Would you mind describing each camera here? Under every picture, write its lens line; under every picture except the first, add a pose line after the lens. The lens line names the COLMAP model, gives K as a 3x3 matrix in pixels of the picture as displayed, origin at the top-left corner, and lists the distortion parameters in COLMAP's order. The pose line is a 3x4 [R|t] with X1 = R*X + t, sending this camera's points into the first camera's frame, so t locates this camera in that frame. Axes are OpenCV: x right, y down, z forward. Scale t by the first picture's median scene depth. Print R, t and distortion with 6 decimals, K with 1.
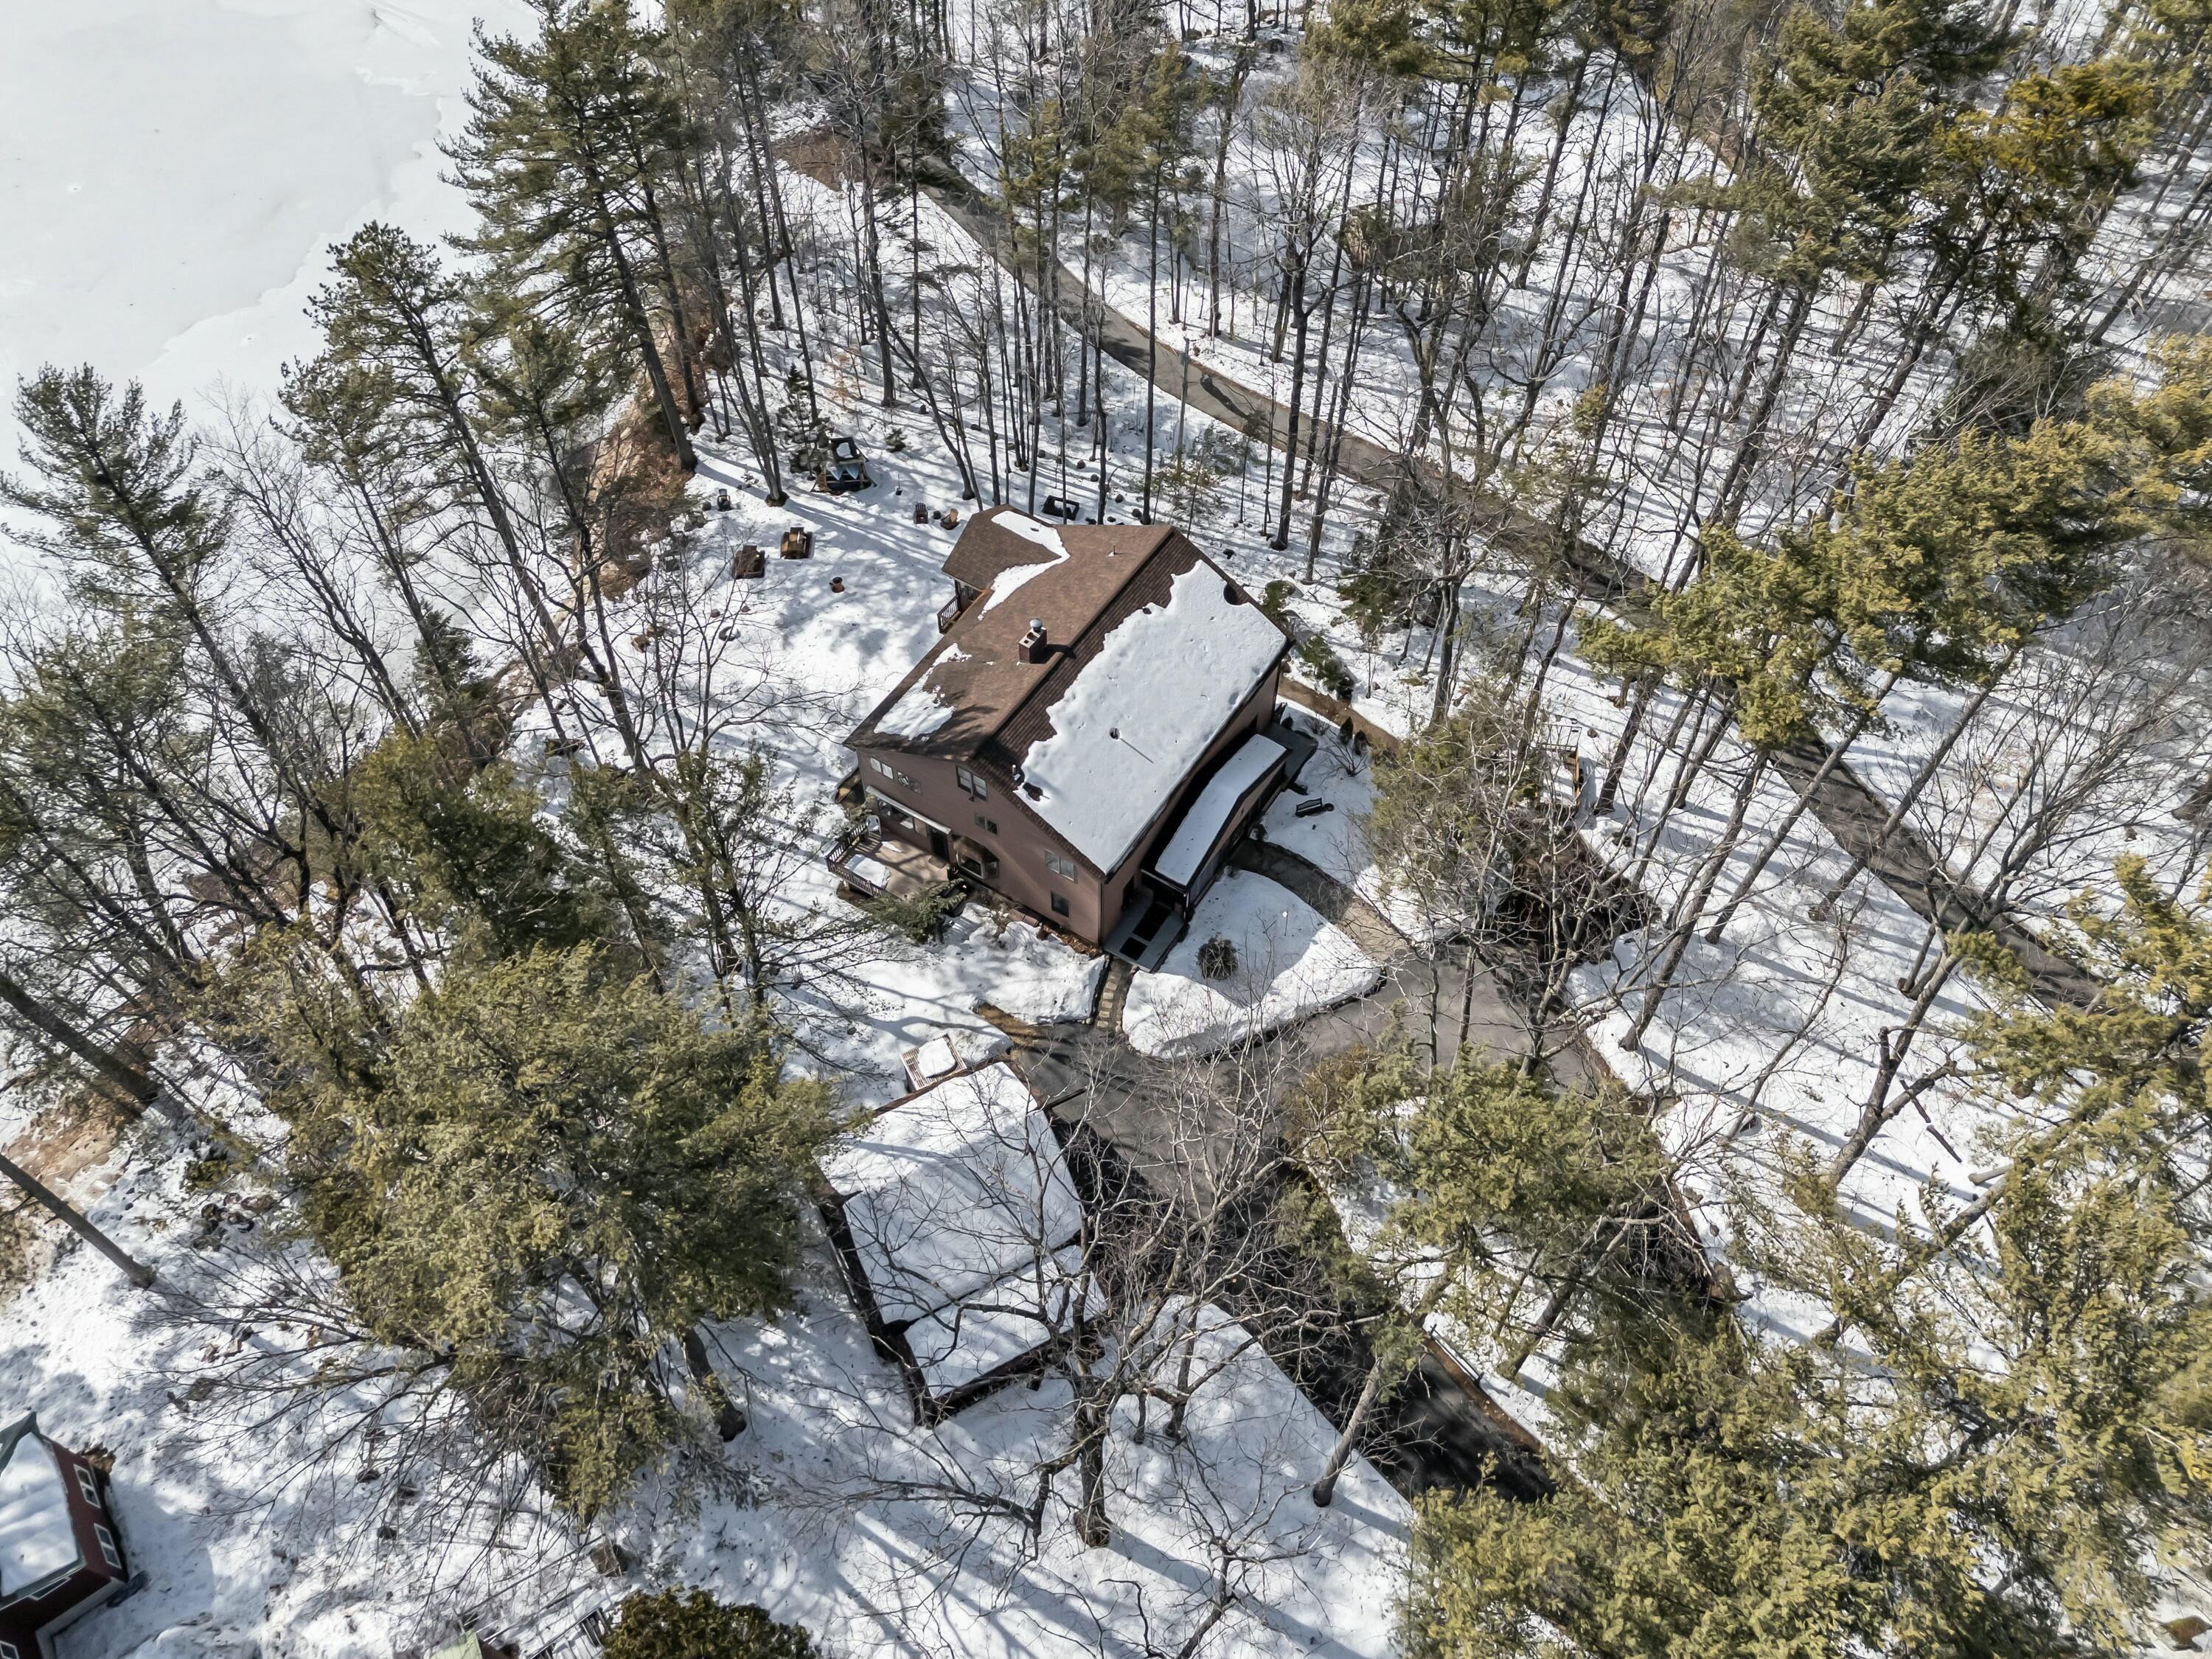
lens RADIAL K [[1640.2, 0, 1106.0], [0, 1640.2, 829.5], [0, 0, 1]] dist [0.067803, -0.057081]
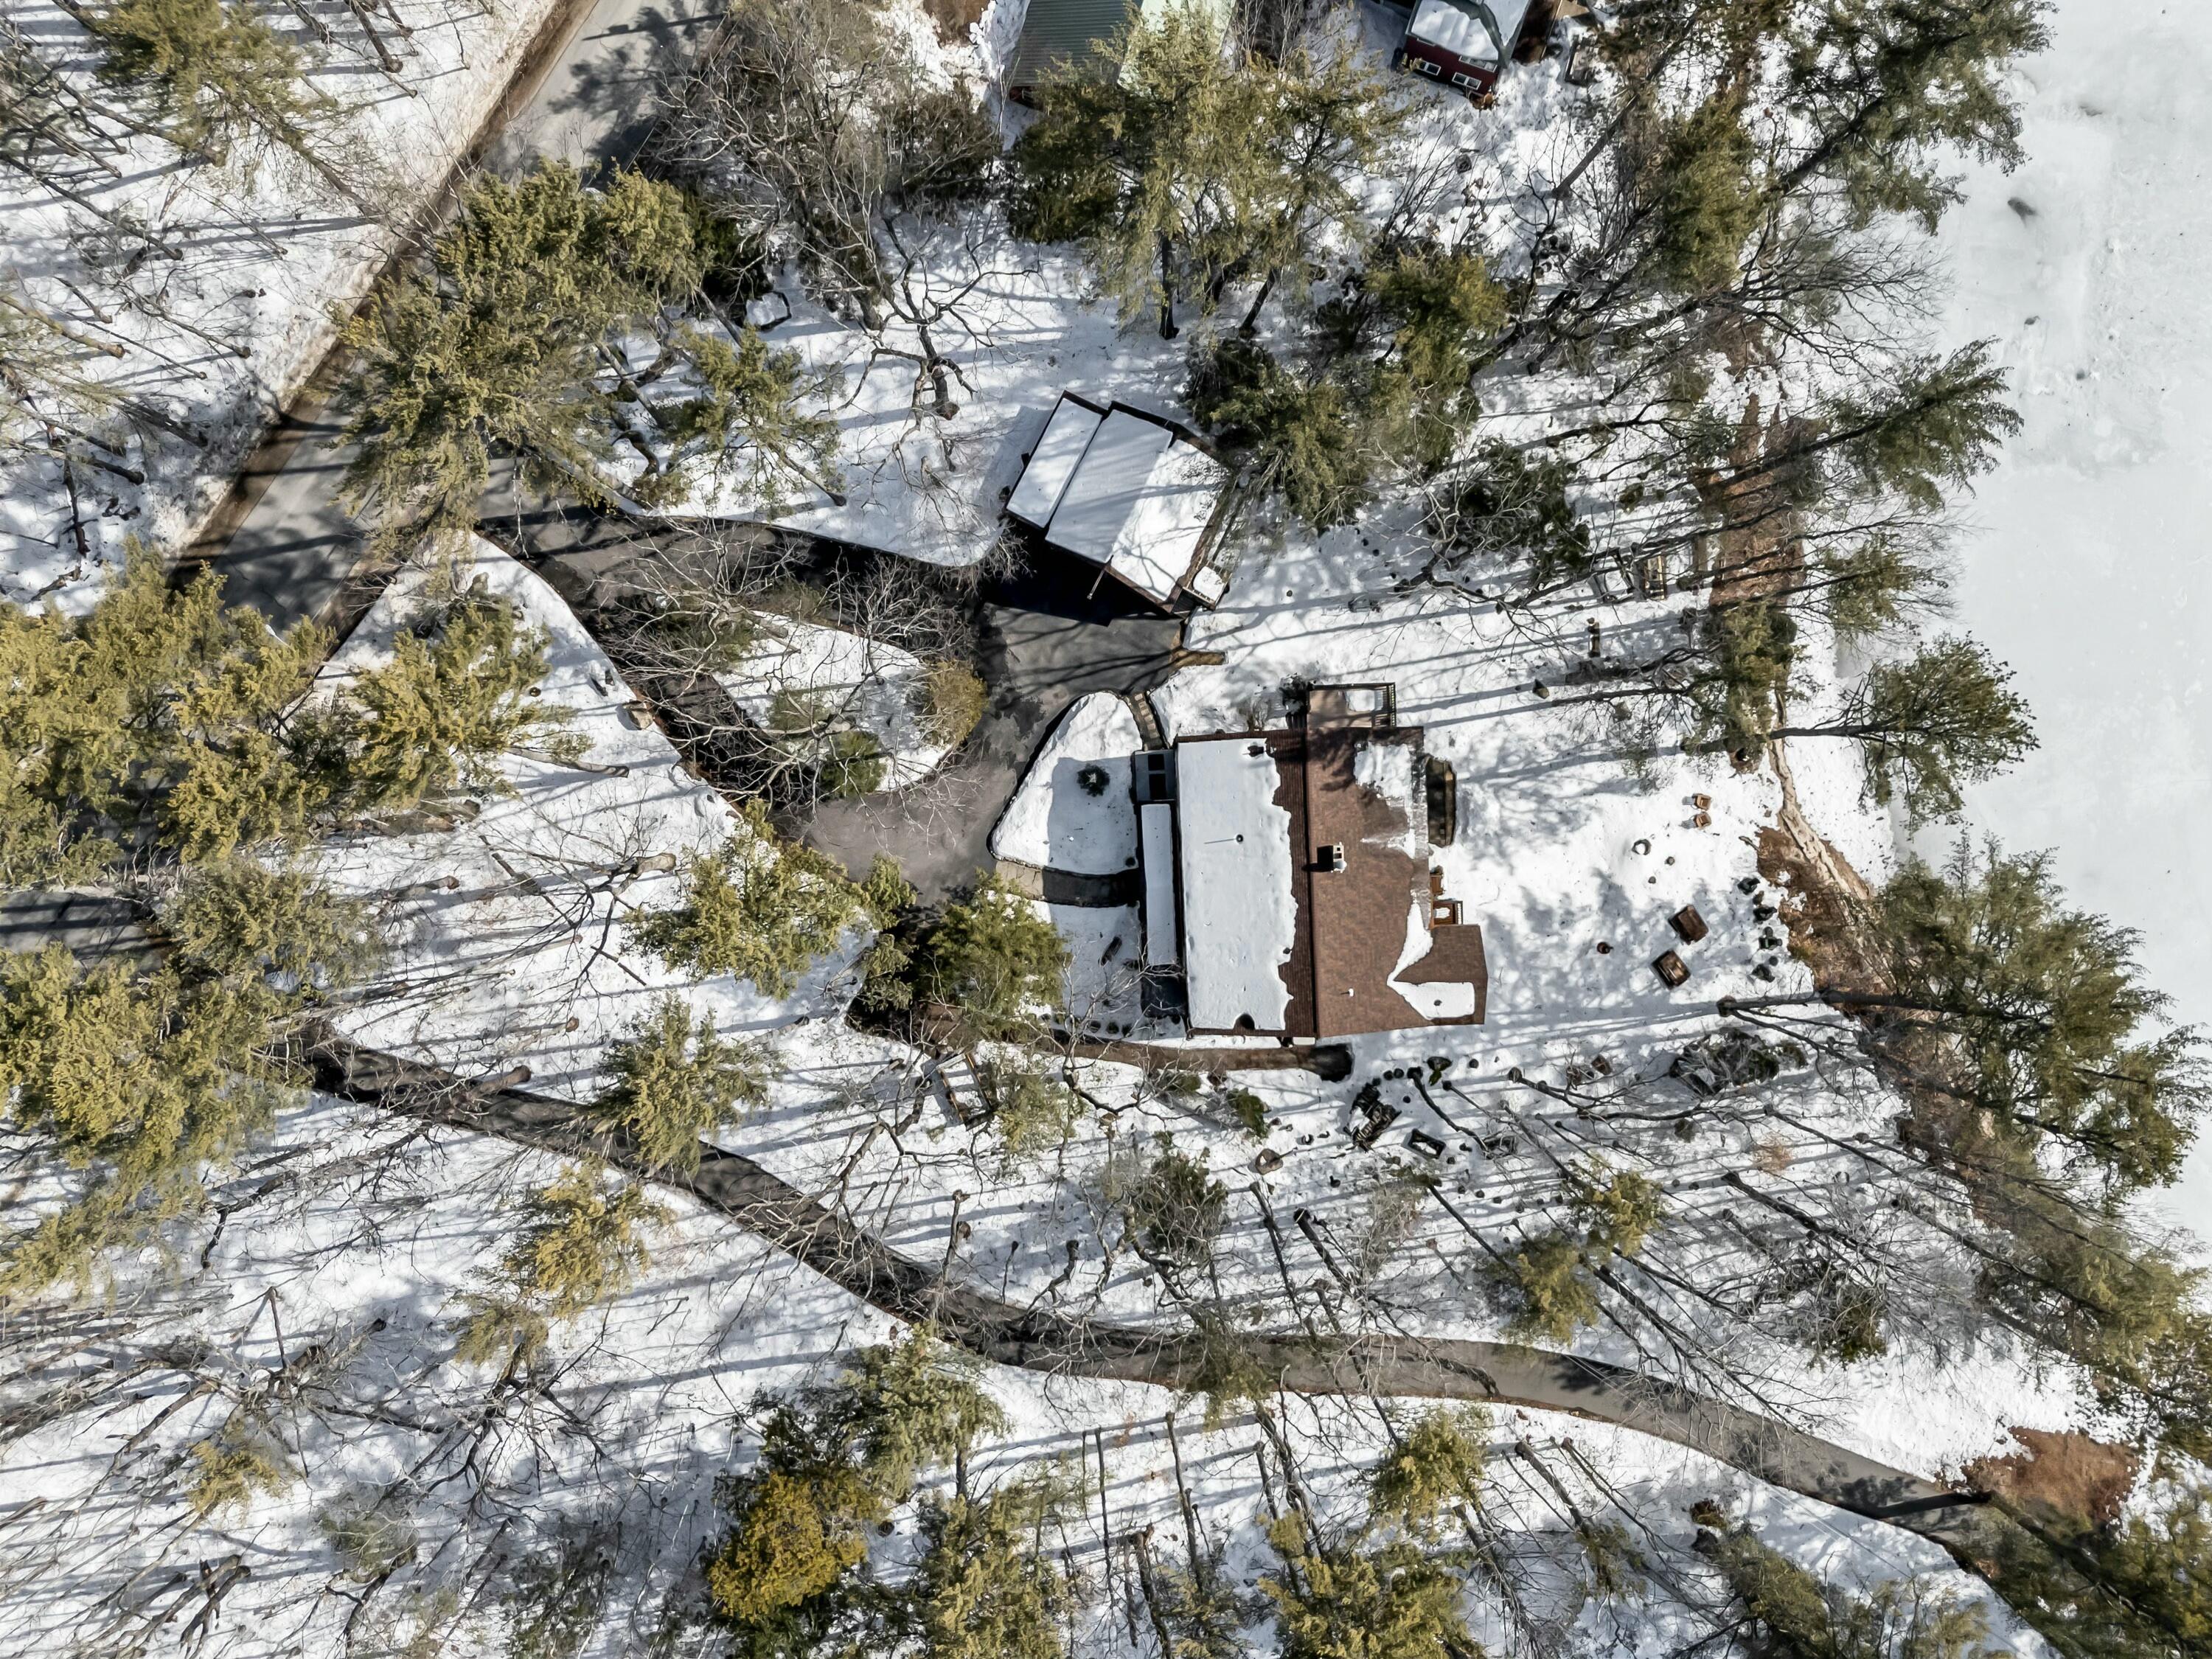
lens RADIAL K [[1640.2, 0, 1106.0], [0, 1640.2, 829.5], [0, 0, 1]] dist [0.067803, -0.057081]
pose [[-0.819683, 0.572543, -0.017730, 0.102393], [-0.471590, -0.656936, 0.588250, -0.708980], [0.325151, 0.490540, 0.808485, -0.057506]]
